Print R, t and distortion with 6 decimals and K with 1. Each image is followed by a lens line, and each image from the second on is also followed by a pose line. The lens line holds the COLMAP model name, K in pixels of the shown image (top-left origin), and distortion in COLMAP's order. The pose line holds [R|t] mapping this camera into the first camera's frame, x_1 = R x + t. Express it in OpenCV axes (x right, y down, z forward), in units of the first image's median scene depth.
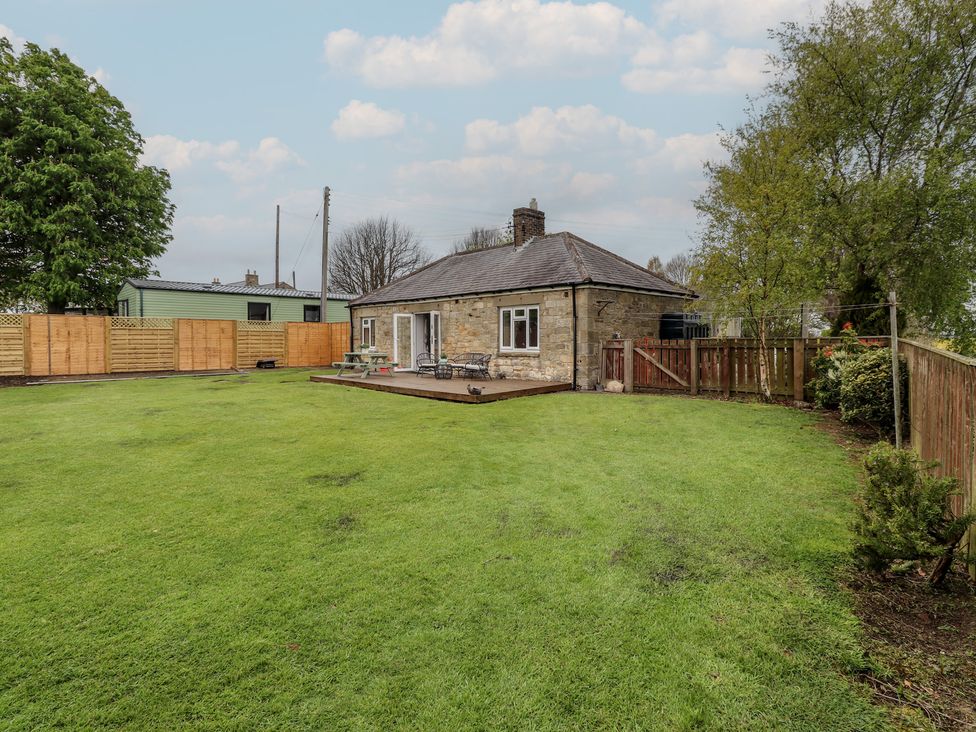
lens RADIAL K [[520.5, 0, 494.8], [0, 520.5, 348.4], [0, 0, 1]] dist [0.004578, -0.000927]
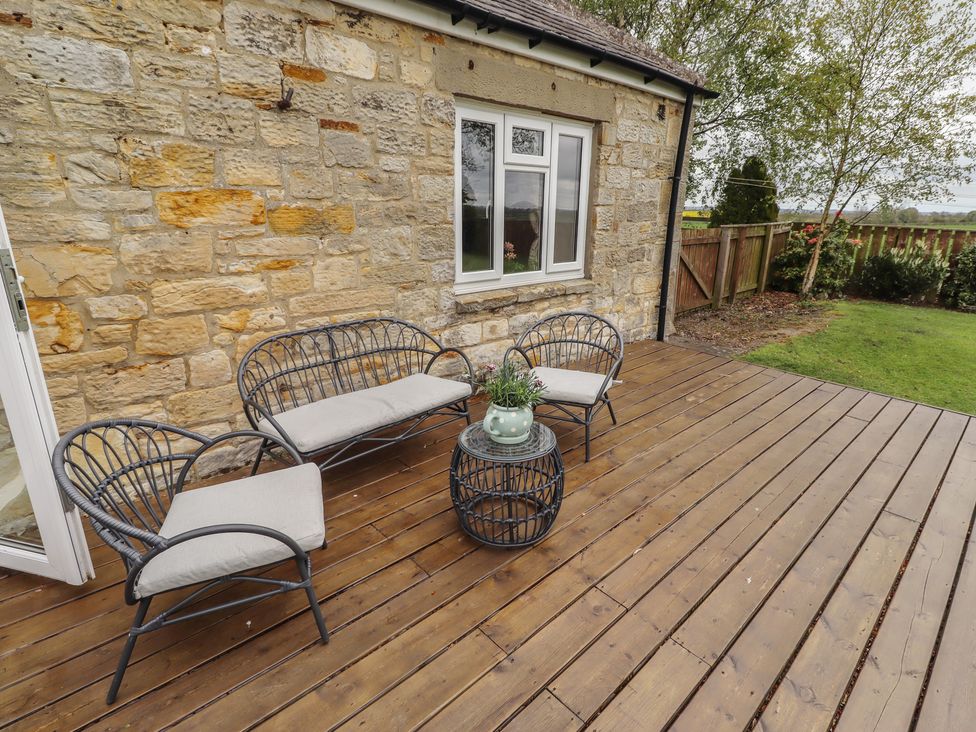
lens RADIAL K [[520.5, 0, 494.8], [0, 520.5, 348.4], [0, 0, 1]] dist [0.004578, -0.000927]
pose [[-0.007847, -0.285594, 0.958319, -0.246762], [-0.018844, 0.958220, 0.285410, -0.042481], [-0.999792, -0.015819, -0.012901, 1.039873]]
